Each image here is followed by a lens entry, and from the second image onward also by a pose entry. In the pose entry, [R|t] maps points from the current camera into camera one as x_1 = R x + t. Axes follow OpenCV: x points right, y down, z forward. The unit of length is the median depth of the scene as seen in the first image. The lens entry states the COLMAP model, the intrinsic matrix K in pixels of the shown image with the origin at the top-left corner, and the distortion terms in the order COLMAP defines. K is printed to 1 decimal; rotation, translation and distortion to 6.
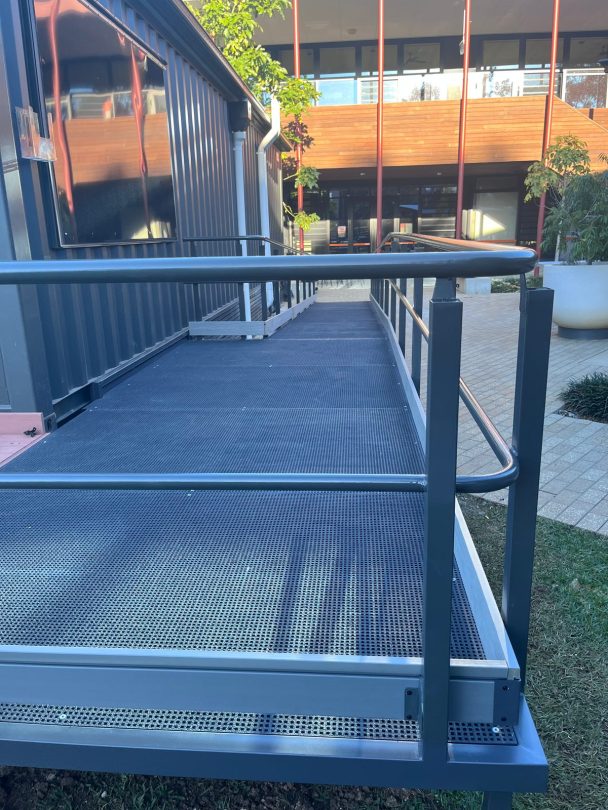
lens RADIAL K [[628.2, 0, 304.0], [0, 628.2, 405.0], [0, 0, 1]] dist [0.051951, -0.090561]
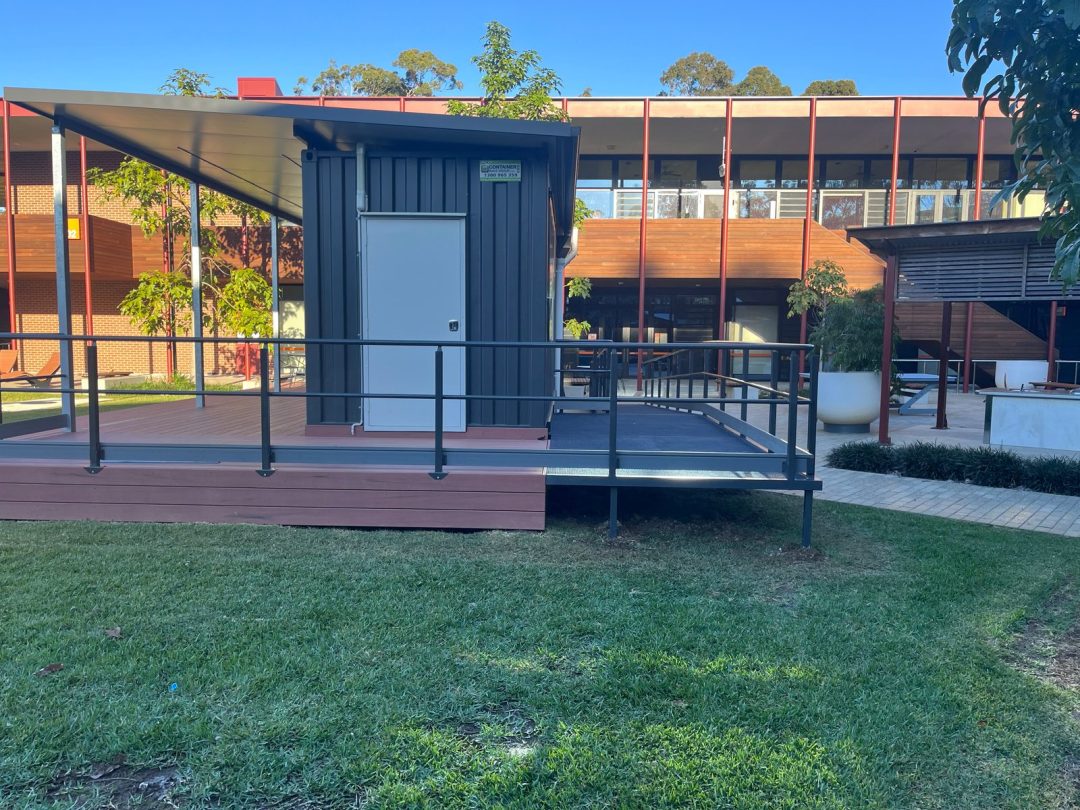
lens RADIAL K [[837.6, 0, 540.0], [0, 837.6, 405.0], [0, 0, 1]] dist [0.051951, -0.090561]
pose [[0.998233, 0.031345, 0.050483, -0.105349], [-0.021348, 0.982011, -0.187612, 0.075277], [-0.055456, 0.186203, 0.980945, -0.263840]]
